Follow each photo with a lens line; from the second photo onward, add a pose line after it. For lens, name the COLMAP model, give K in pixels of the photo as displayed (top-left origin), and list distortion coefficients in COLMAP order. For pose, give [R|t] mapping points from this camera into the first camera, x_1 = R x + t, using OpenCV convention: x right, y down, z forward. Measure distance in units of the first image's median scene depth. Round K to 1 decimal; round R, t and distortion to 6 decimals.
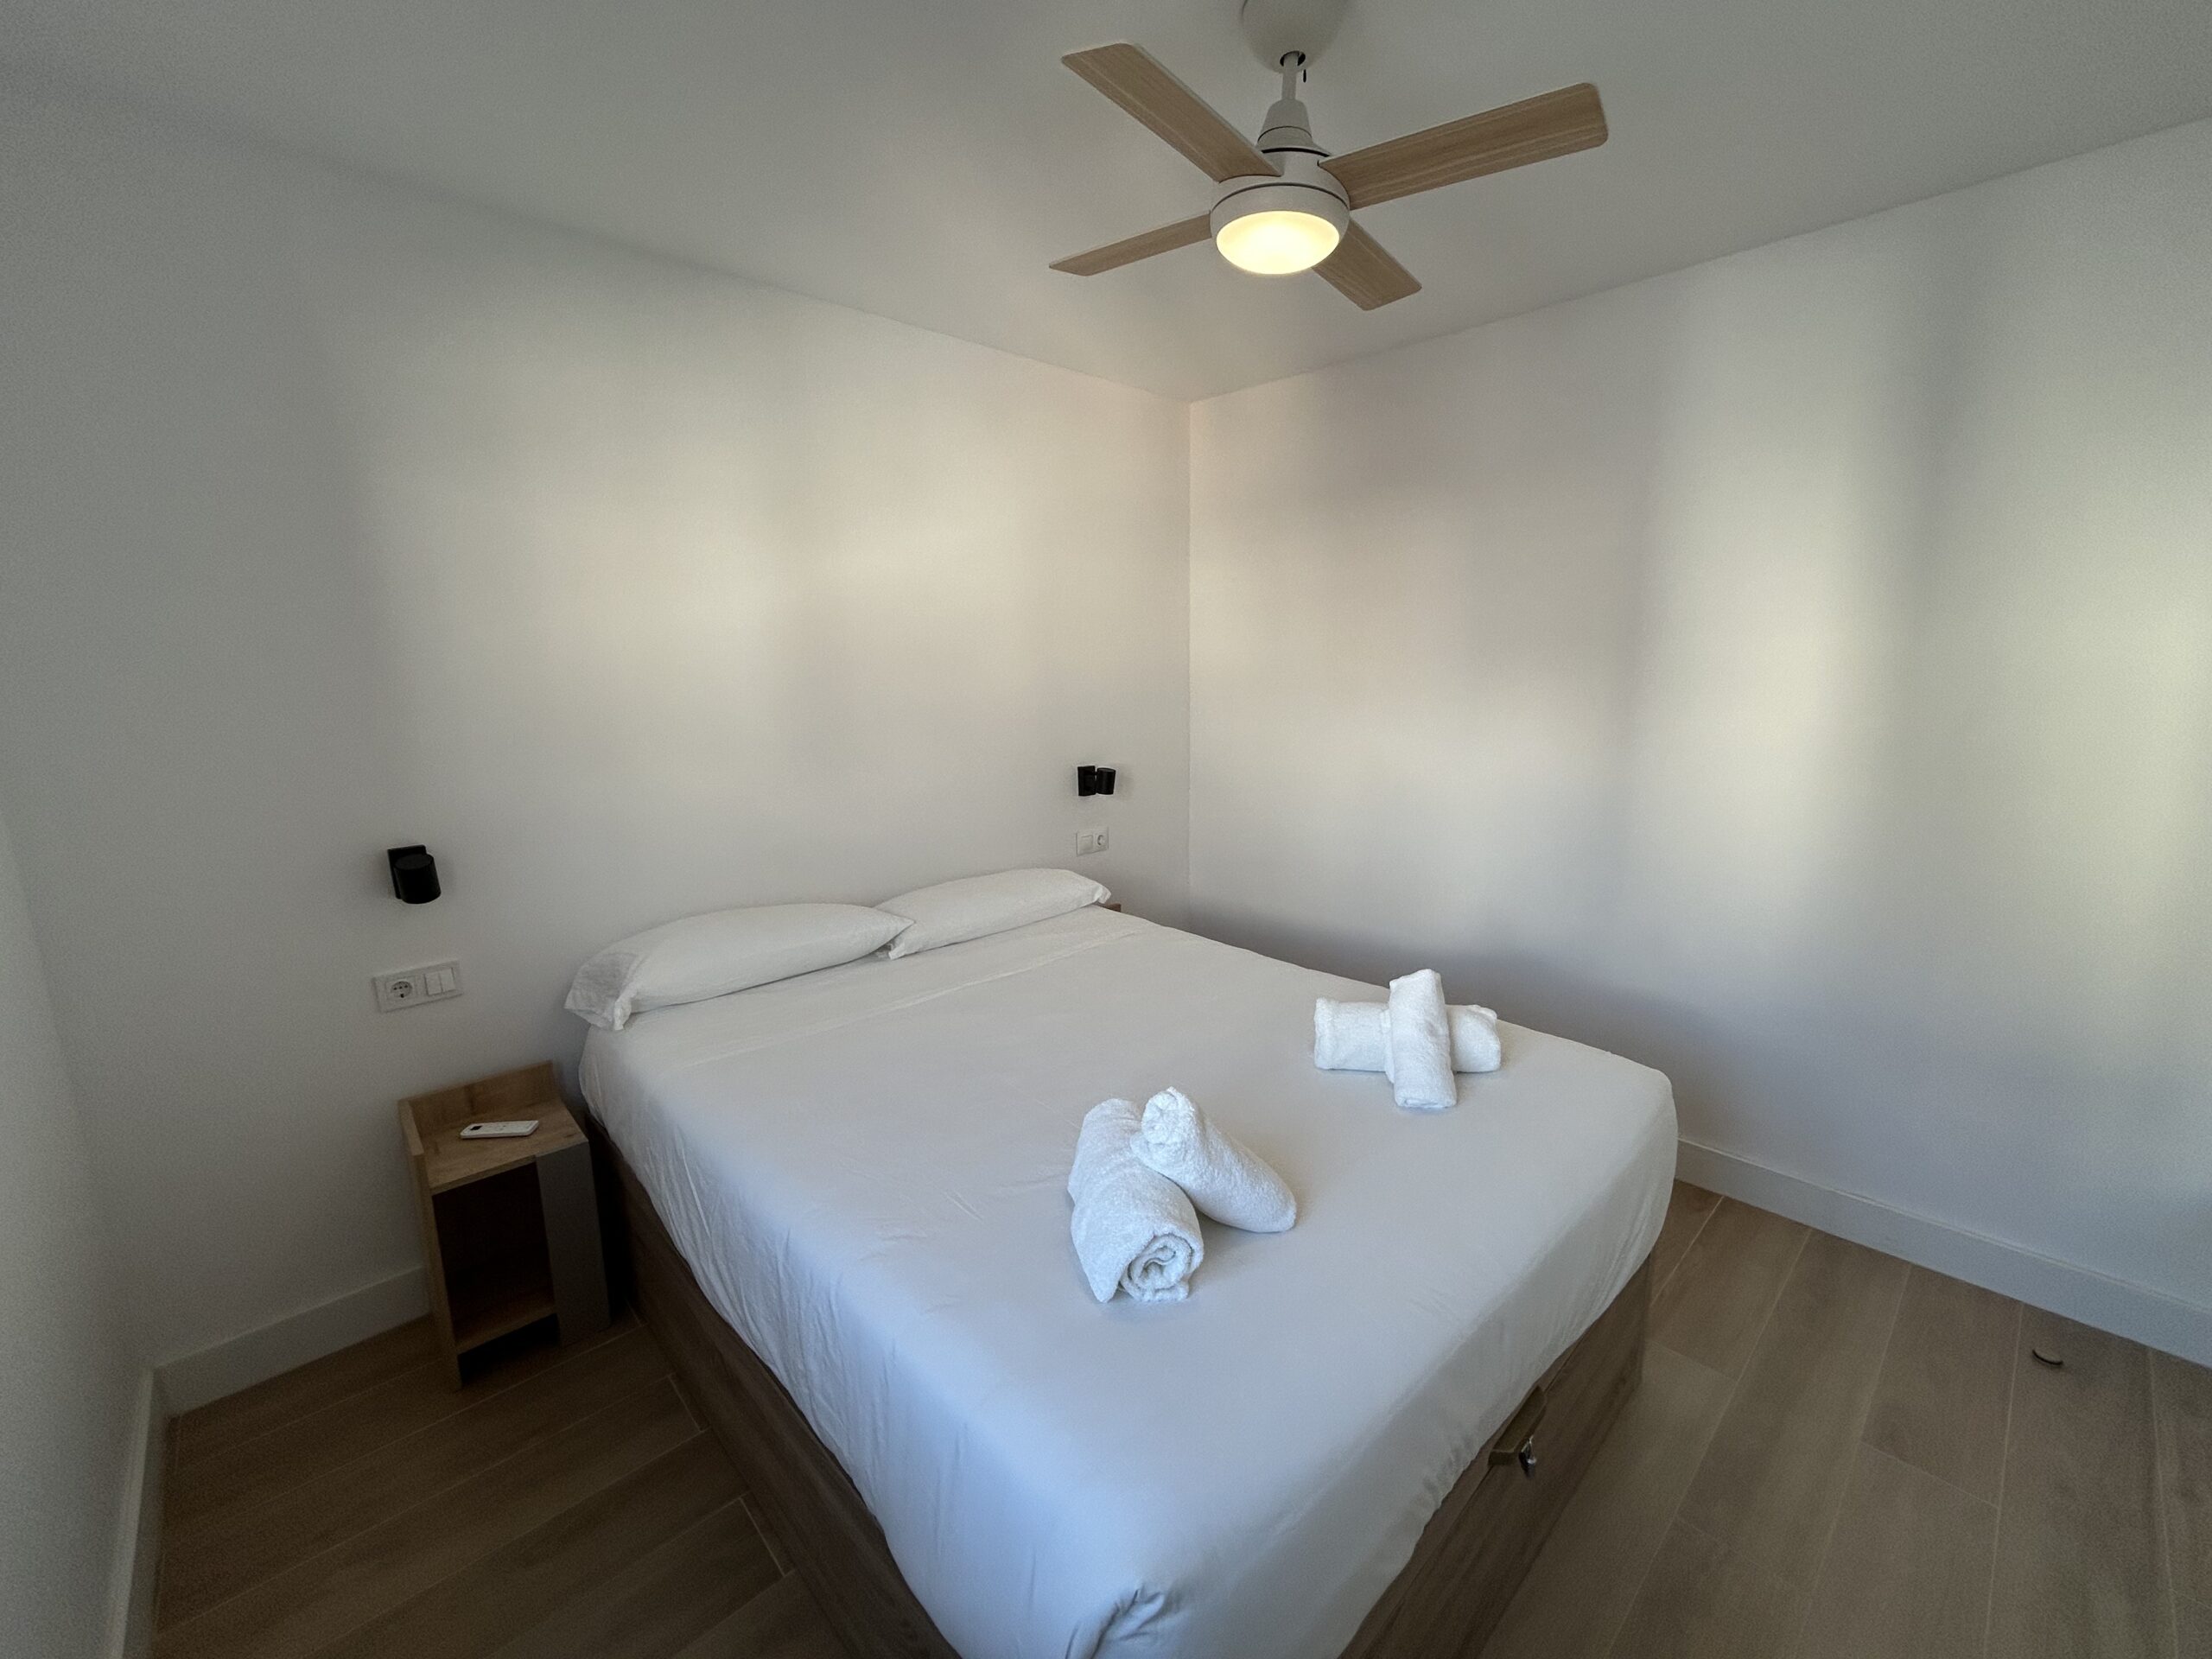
lens RADIAL K [[894.1, 0, 1110.2], [0, 894.1, 831.4], [0, 0, 1]] dist [-0.001154, -0.000253]
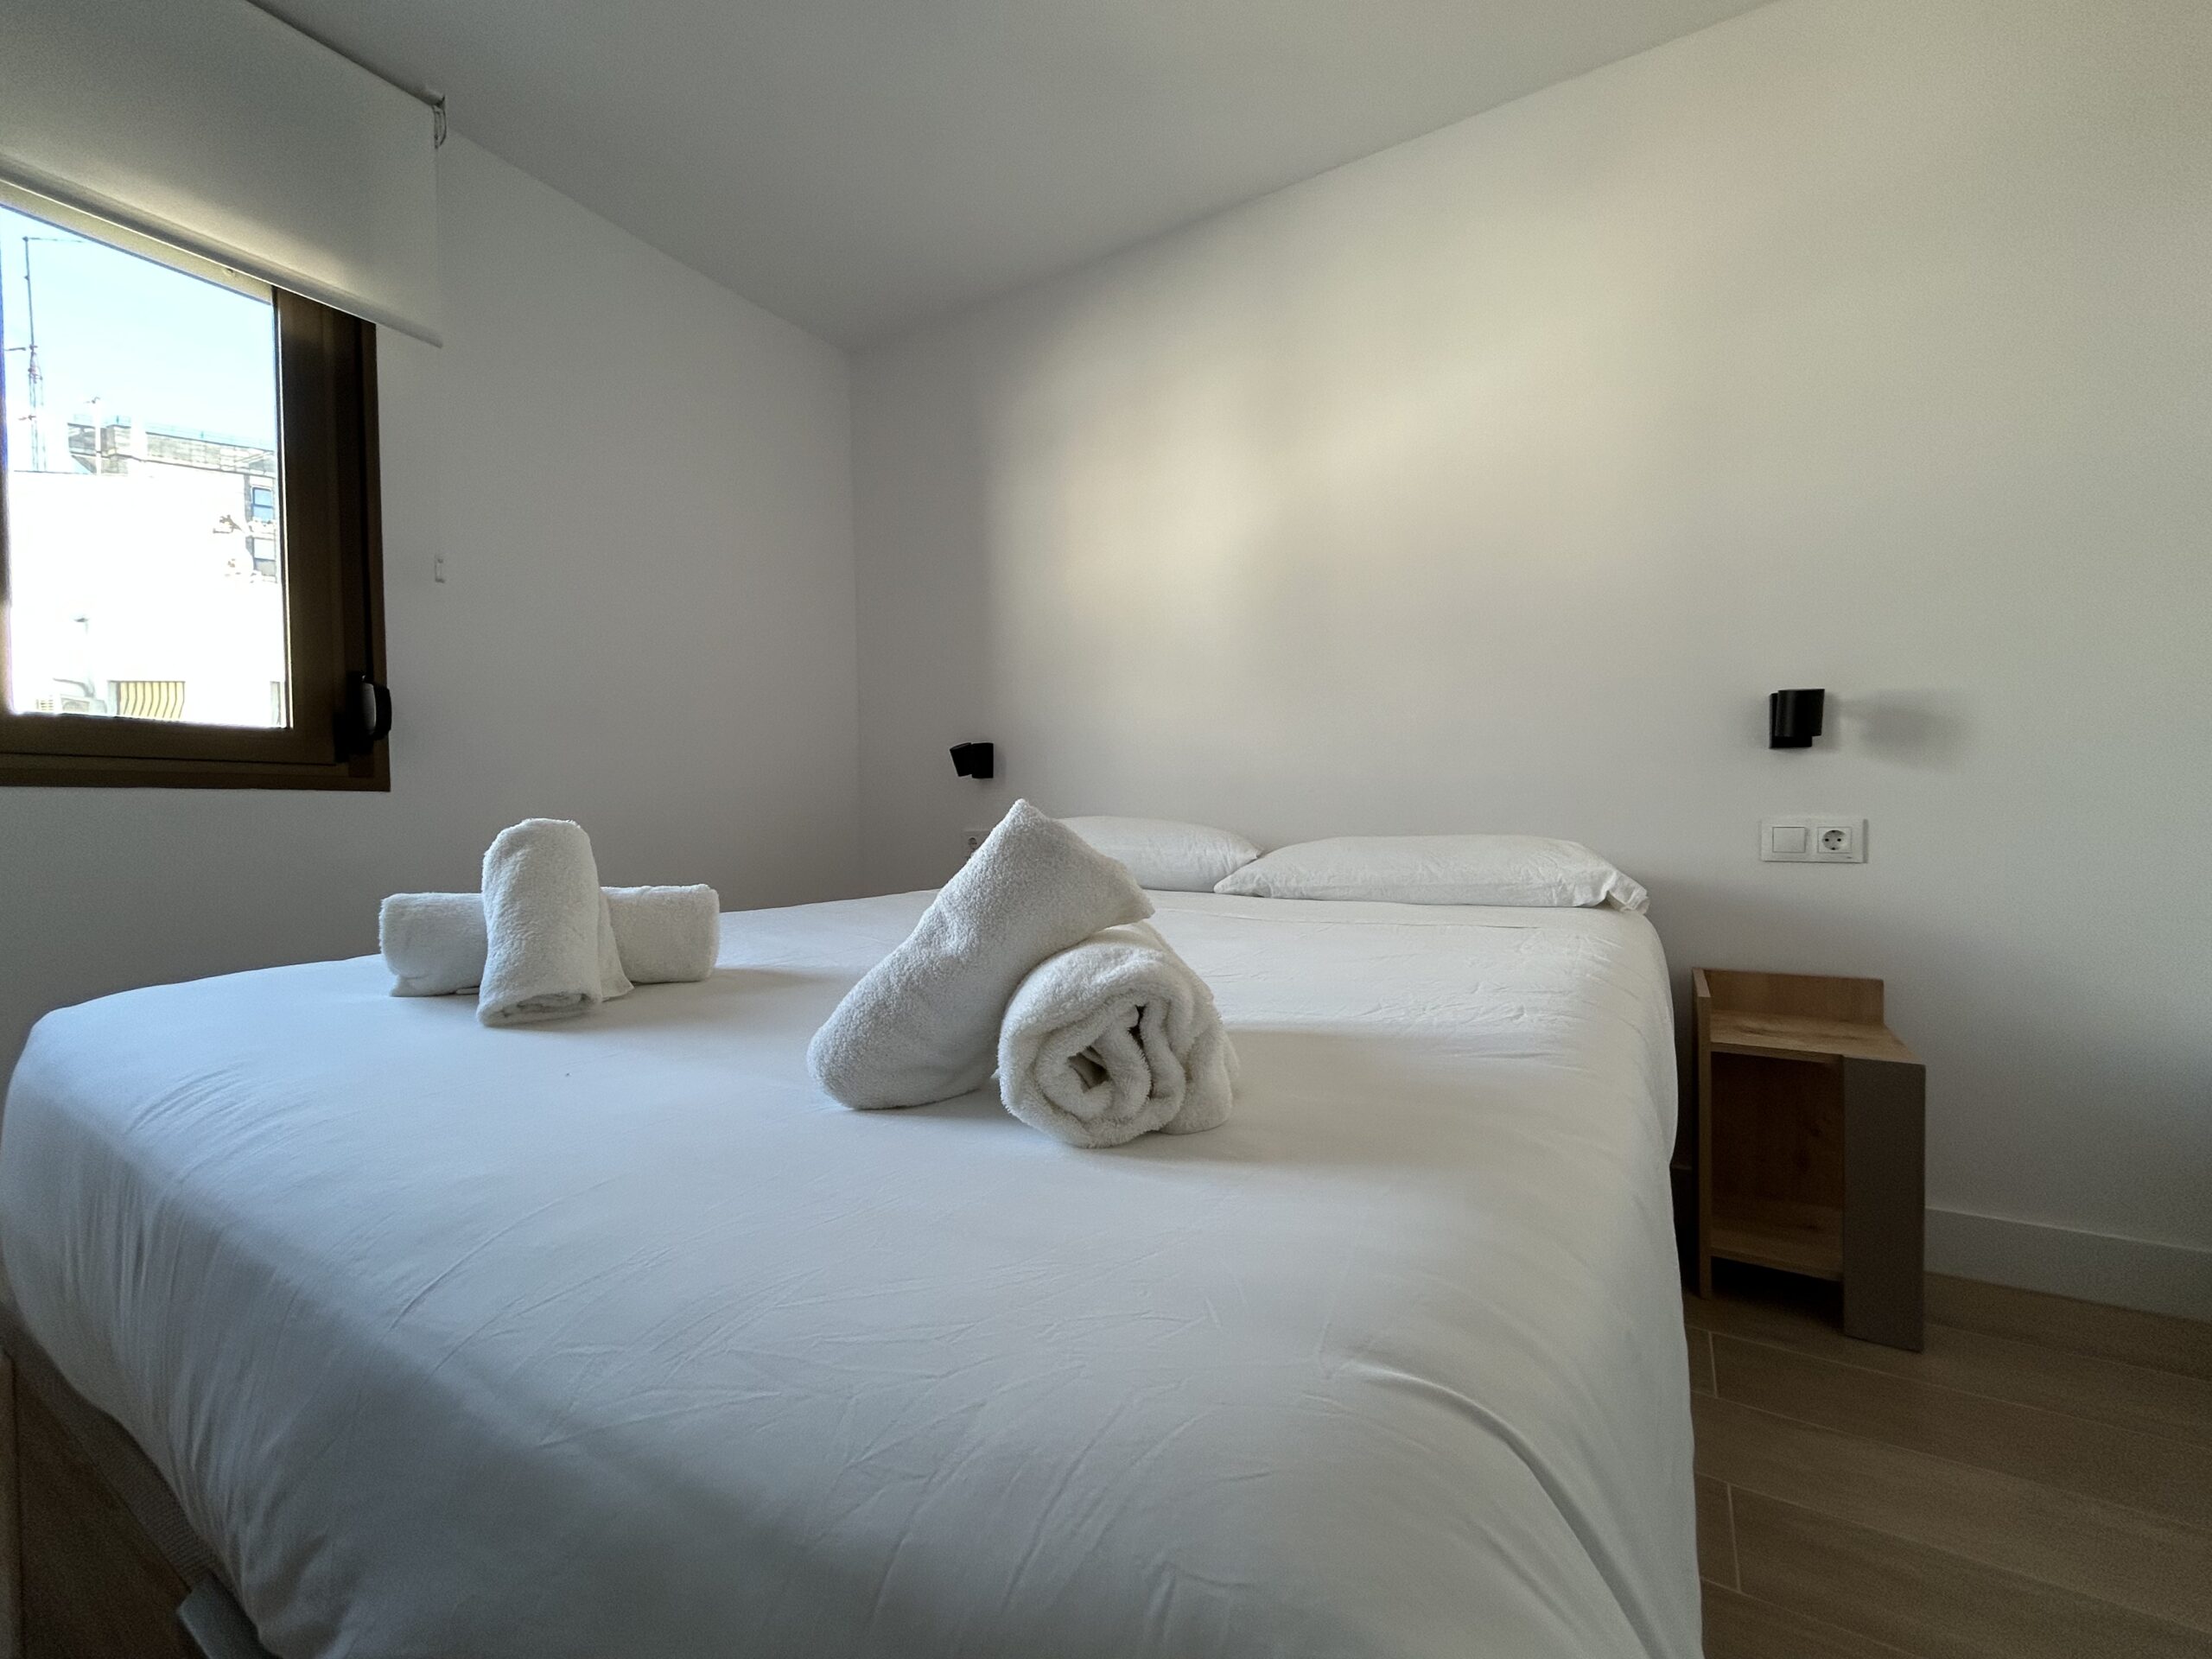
lens RADIAL K [[894.1, 0, 1107.0], [0, 894.1, 832.5], [0, 0, 1]] dist [-0.001154, -0.000253]
pose [[0.269095, 0.024334, -0.962806, 0.428030], [-0.174603, 0.984348, -0.023922, 0.104416], [0.947154, 0.174546, 0.269132, 0.565798]]
